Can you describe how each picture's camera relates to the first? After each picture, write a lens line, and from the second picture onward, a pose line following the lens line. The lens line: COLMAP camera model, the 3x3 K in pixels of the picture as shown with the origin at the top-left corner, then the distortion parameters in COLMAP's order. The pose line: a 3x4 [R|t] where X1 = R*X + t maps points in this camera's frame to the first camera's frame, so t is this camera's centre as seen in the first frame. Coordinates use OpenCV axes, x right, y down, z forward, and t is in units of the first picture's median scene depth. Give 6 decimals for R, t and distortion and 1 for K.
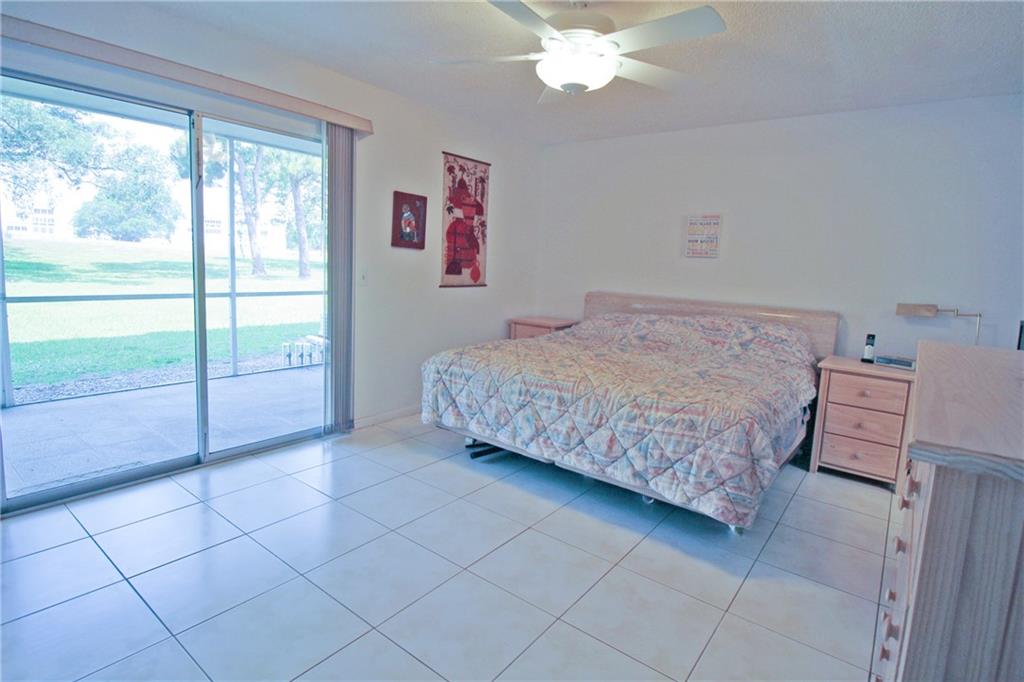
lens RADIAL K [[520.6, 0, 511.4], [0, 520.6, 321.5], [0, 0, 1]] dist [0.001506, -0.017821]
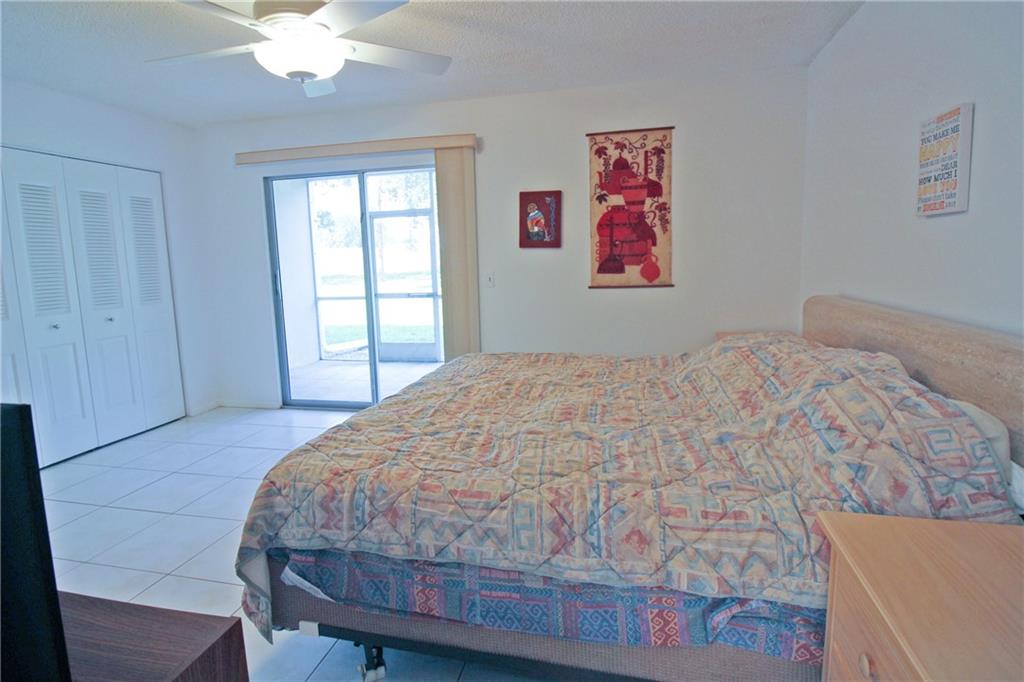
lens RADIAL K [[520.6, 0, 511.4], [0, 520.6, 321.5], [0, 0, 1]] dist [0.001506, -0.017821]
pose [[0.409574, 0.054270, -0.910661, 0.823281], [-0.057753, 0.997769, 0.033487, -0.042447], [0.910447, 0.038878, 0.411795, 0.692898]]
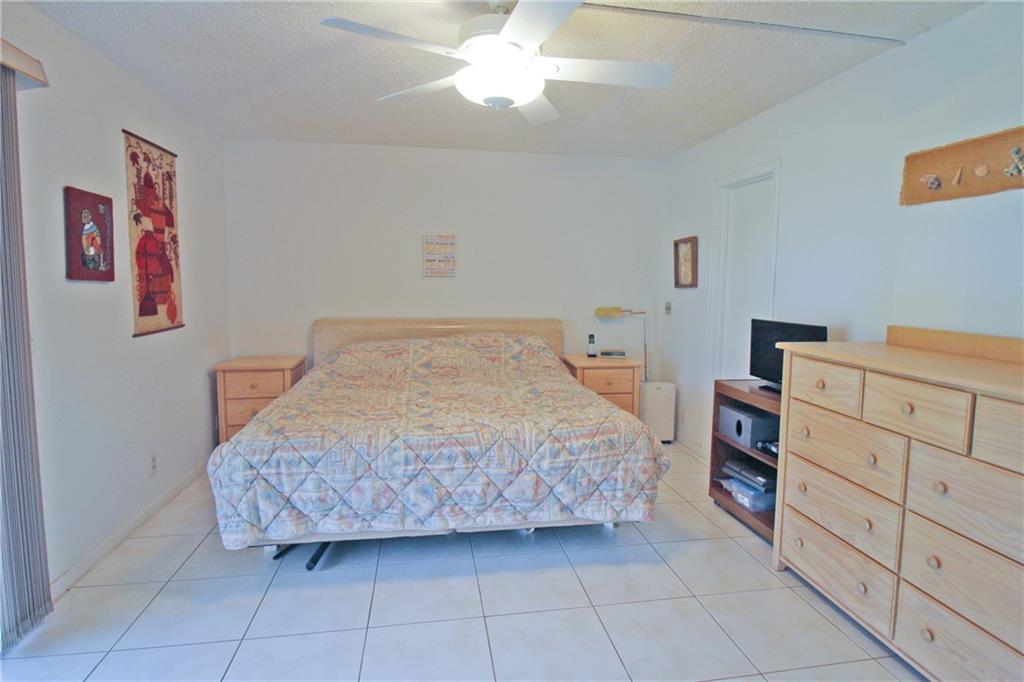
lens RADIAL K [[520.6, 0, 511.4], [0, 520.6, 321.5], [0, 0, 1]] dist [0.001506, -0.017821]
pose [[0.680010, -0.098854, 0.726508, -0.381693], [0.106857, 0.993652, 0.035186, -0.077147], [-0.725374, 0.053706, 0.686256, 0.285045]]
